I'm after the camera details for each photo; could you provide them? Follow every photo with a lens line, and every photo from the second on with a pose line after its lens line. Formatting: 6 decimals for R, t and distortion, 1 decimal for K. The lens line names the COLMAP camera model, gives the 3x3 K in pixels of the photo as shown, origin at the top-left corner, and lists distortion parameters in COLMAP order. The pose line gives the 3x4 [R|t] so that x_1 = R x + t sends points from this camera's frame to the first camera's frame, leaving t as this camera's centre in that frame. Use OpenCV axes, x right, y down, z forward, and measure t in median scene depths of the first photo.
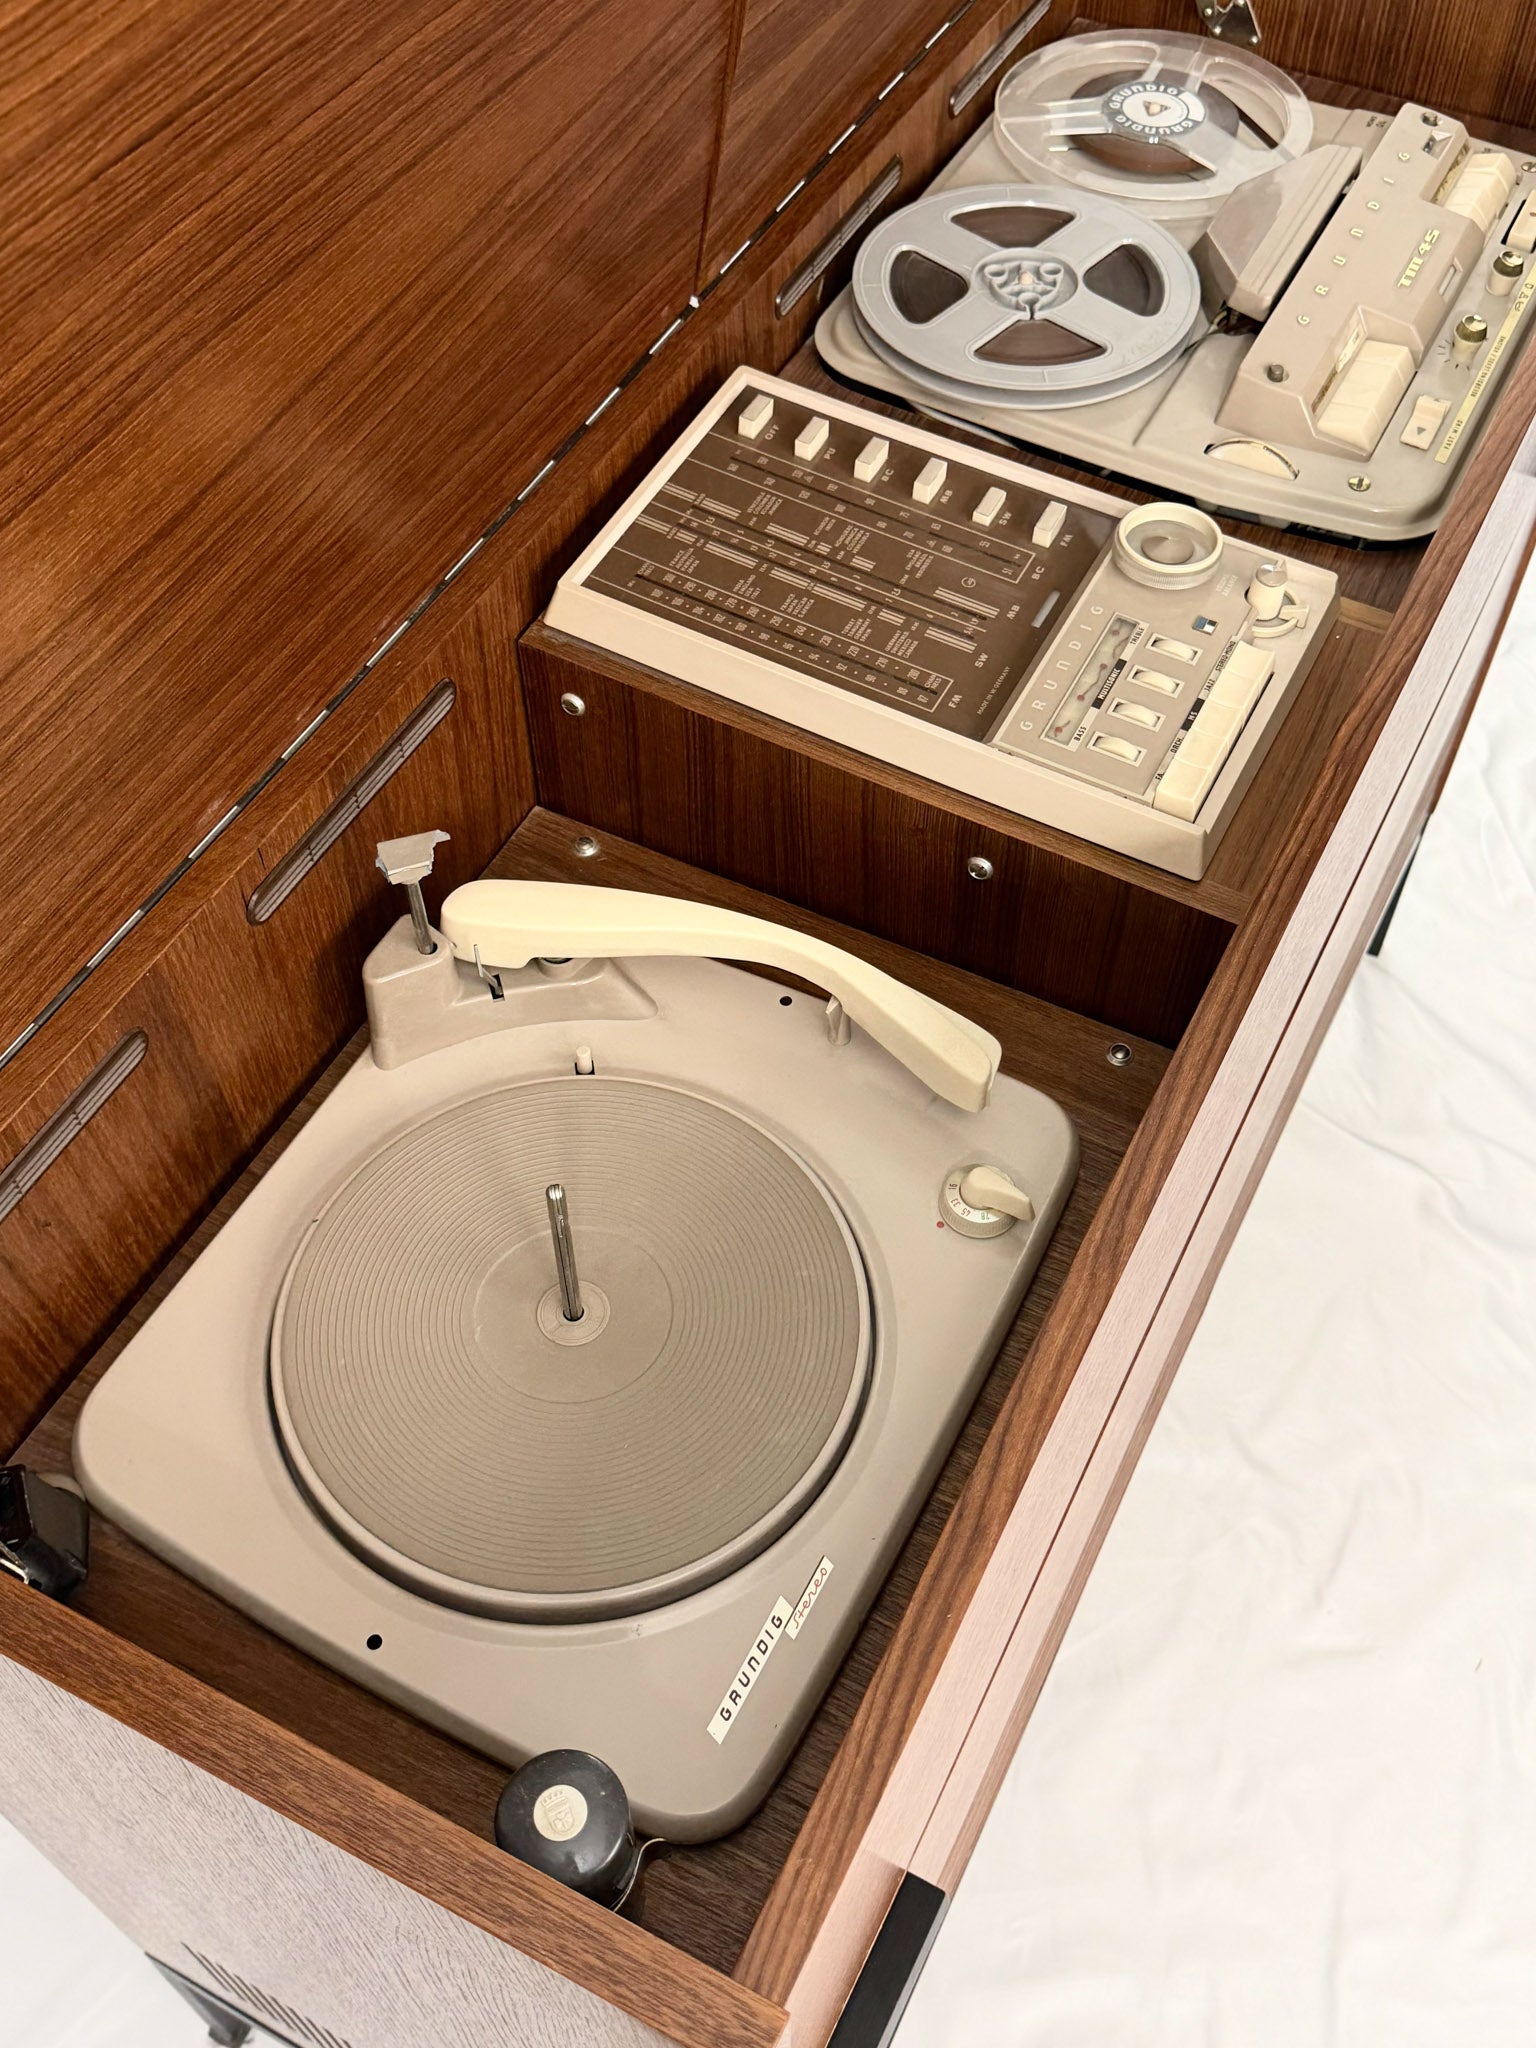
lens RADIAL K [[1912.0, 0, 773.5], [0, 1912.0, 1090.9], [0, 0, 1]] dist [0.043928, 0.000000]
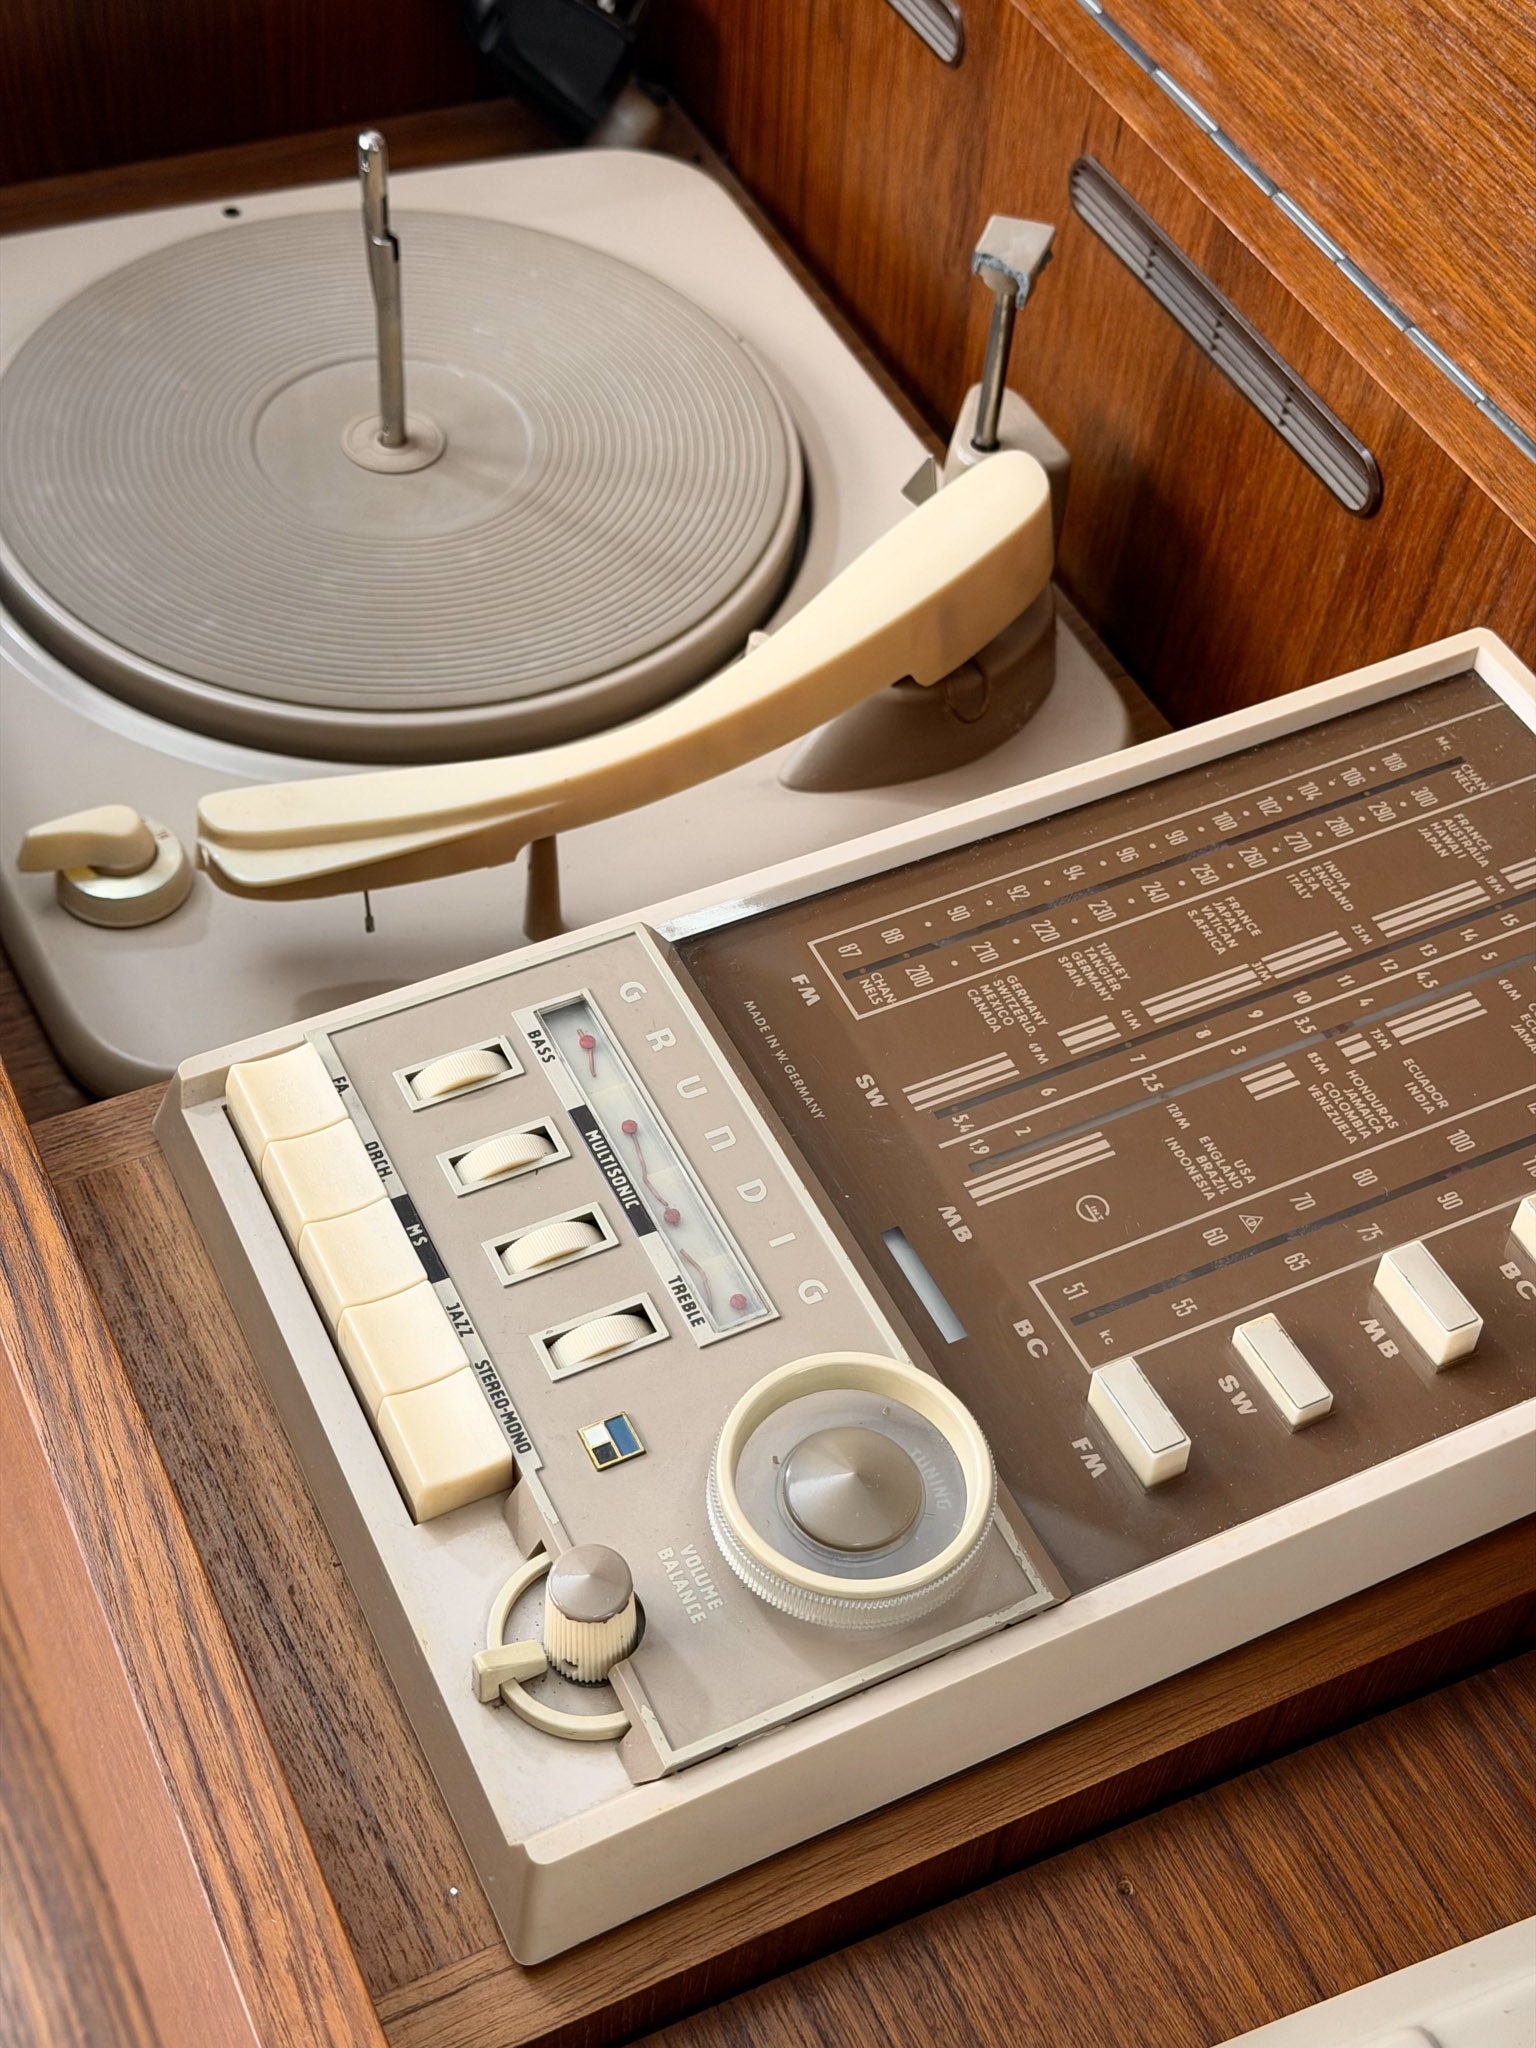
lens RADIAL K [[2930.0, 0, 770.5], [0, 2930.0, 1028.4], [0, 0, 1]] dist [0.114985, 0.000000]
pose [[-0.598362, 0.575143, -0.557830, 0.482928], [-0.696258, -0.028740, 0.717216, -0.680703], [0.396469, 0.817548, 0.417645, 0.679983]]
